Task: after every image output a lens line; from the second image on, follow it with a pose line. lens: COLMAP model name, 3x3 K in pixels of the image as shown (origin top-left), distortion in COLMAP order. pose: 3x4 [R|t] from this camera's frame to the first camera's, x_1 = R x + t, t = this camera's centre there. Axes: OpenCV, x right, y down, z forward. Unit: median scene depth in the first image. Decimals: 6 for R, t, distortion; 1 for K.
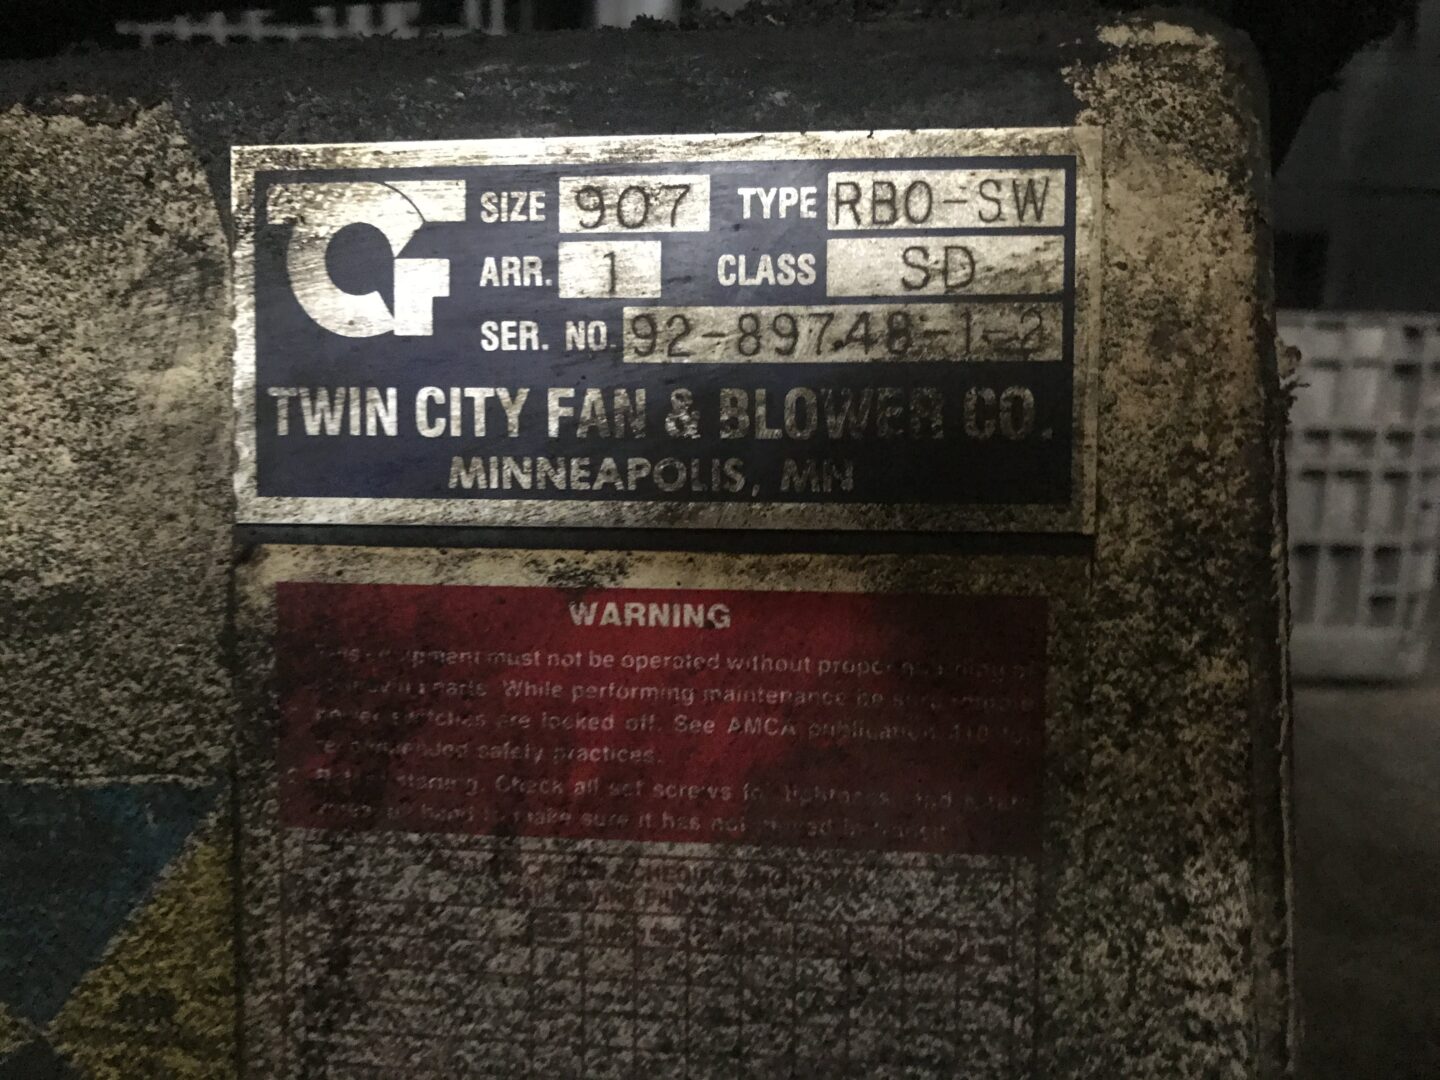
lens RADIAL K [[1177.3, 0, 719.9], [0, 1177.3, 543.7], [0, 0, 1]] dist [0.021919, -0.012950]
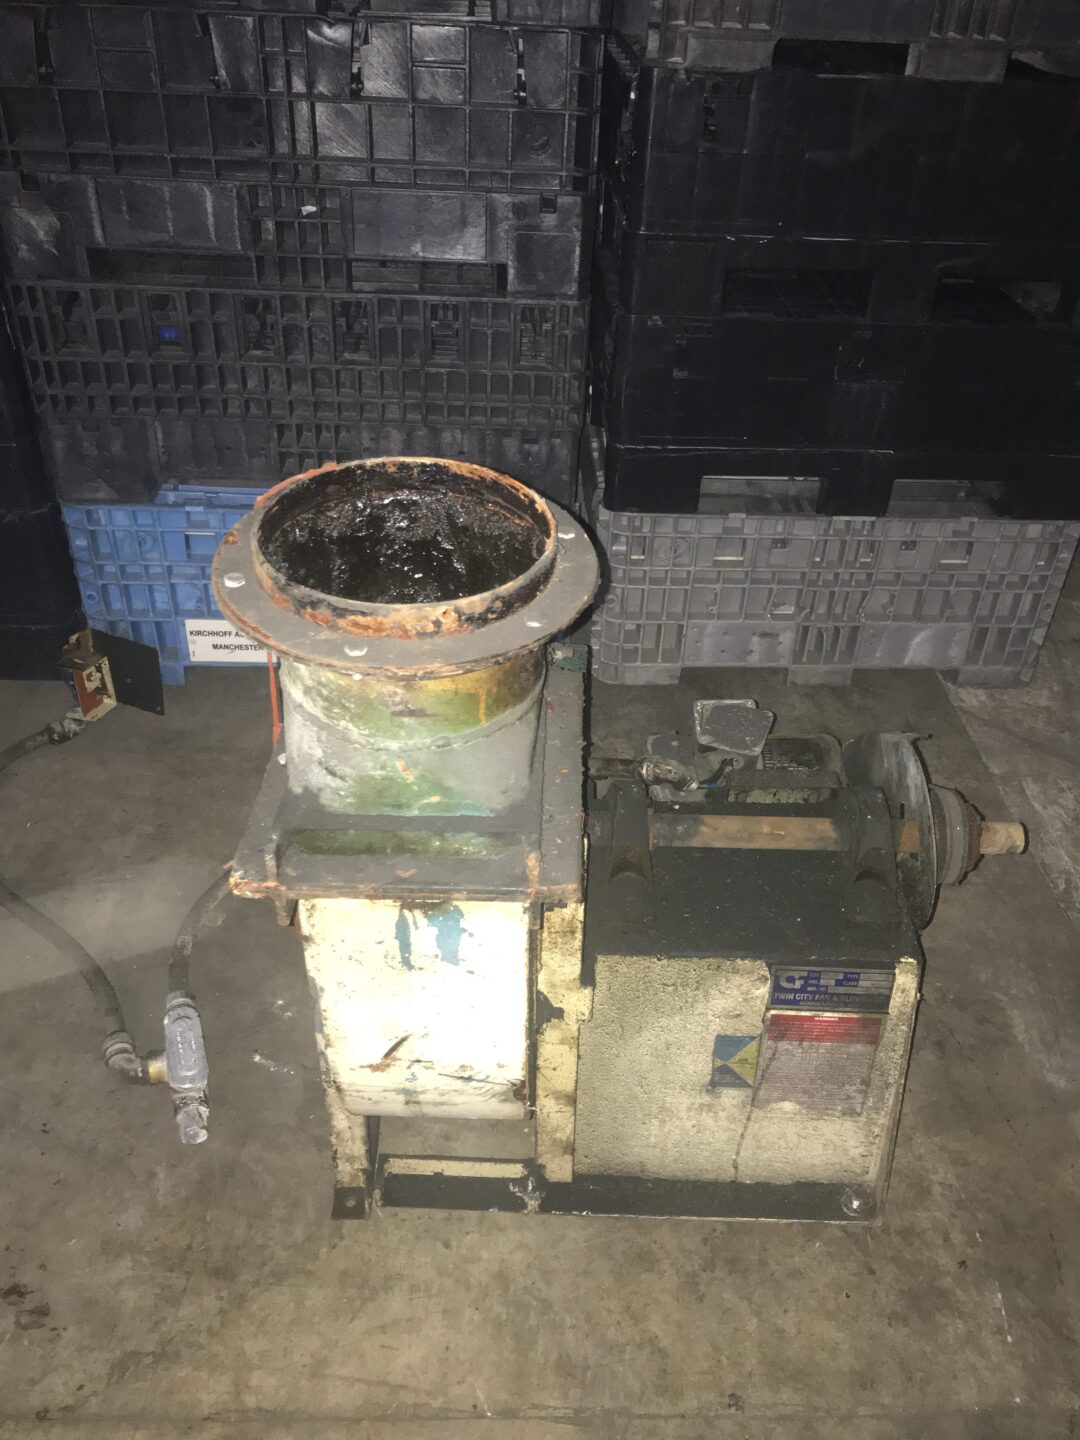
lens RADIAL K [[1177.3, 0, 573.5], [0, 1177.3, 703.7], [0, 0, 1]] dist [0.021919, -0.012950]
pose [[0.994791, -0.026442, 0.098447, -2.095191], [-0.020785, 0.892867, 0.449841, -4.517867], [-0.099795, -0.449544, 0.887666, -4.044346]]
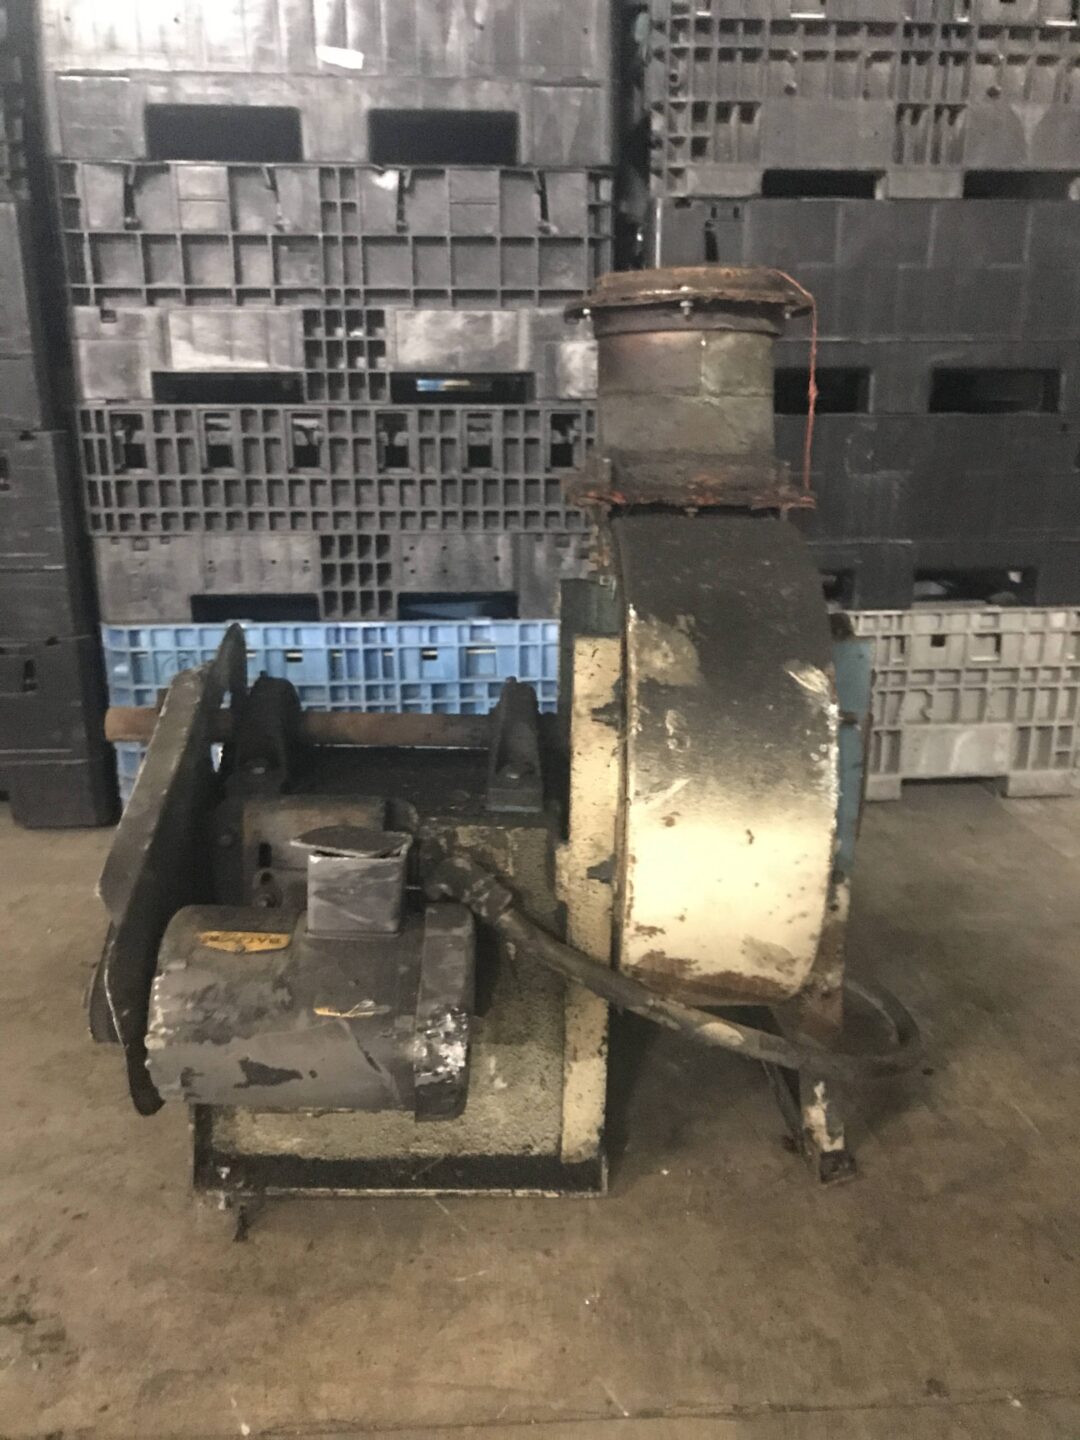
lens RADIAL K [[1177.3, 0, 555.7], [0, 1177.3, 709.3], [0, 0, 1]] dist [0.021919, -0.012950]
pose [[0.992520, -0.048859, 0.111879, -2.723741], [0.034424, 0.991241, 0.127499, -1.807740], [-0.117129, -0.122694, 0.985508, -4.559837]]
